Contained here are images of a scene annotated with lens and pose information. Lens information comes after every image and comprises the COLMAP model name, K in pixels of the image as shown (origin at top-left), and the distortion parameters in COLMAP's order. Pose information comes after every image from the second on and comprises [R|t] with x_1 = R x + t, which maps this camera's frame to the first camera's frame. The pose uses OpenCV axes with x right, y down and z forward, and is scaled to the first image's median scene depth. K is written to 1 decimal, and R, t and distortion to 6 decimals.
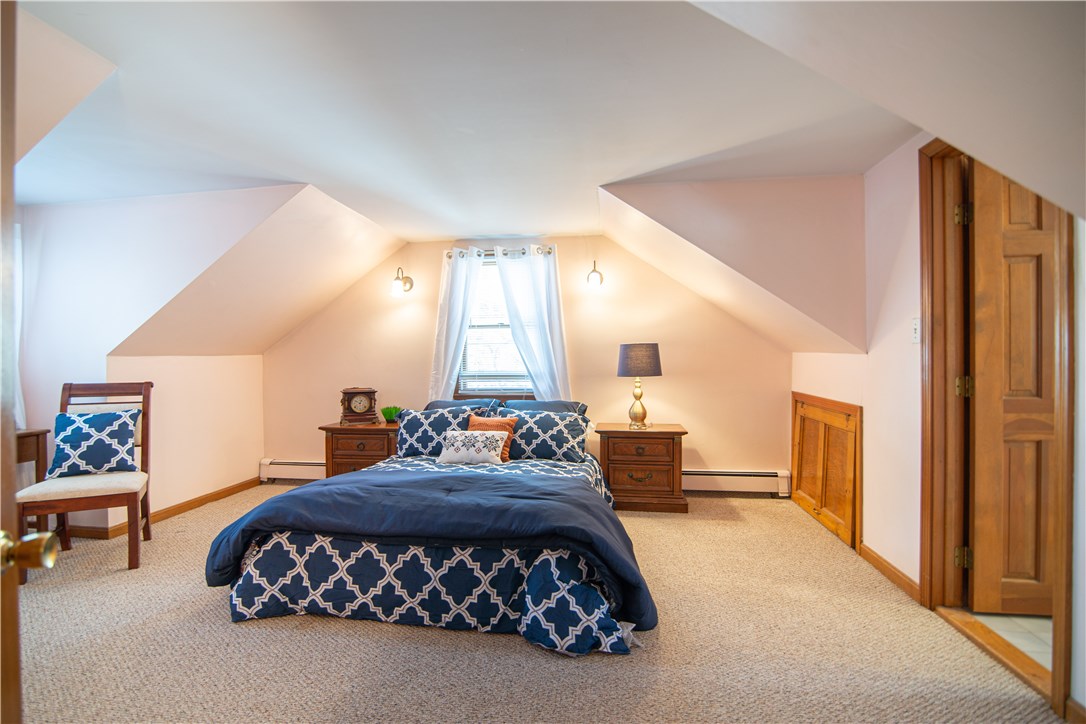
lens RADIAL K [[512.5, 0, 542.4], [0, 512.5, 355.5], [0, 0, 1]] dist [-0.023400, 0.000959]
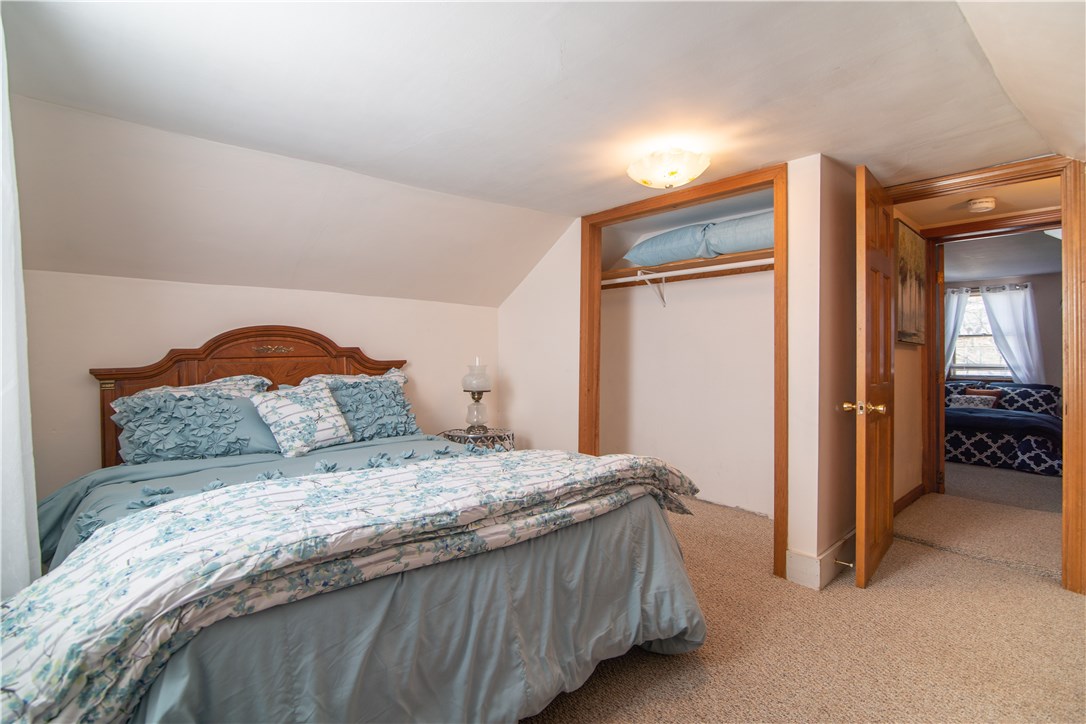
lens RADIAL K [[512.5, 0, 532.1], [0, 512.5, 351.9], [0, 0, 1]] dist [-0.023400, 0.000959]
pose [[0.732135, 0.000764, -0.681159, -0.055812], [-0.005553, 0.999973, -0.004847, 0.009801], [0.681136, 0.007331, 0.732120, -1.316269]]
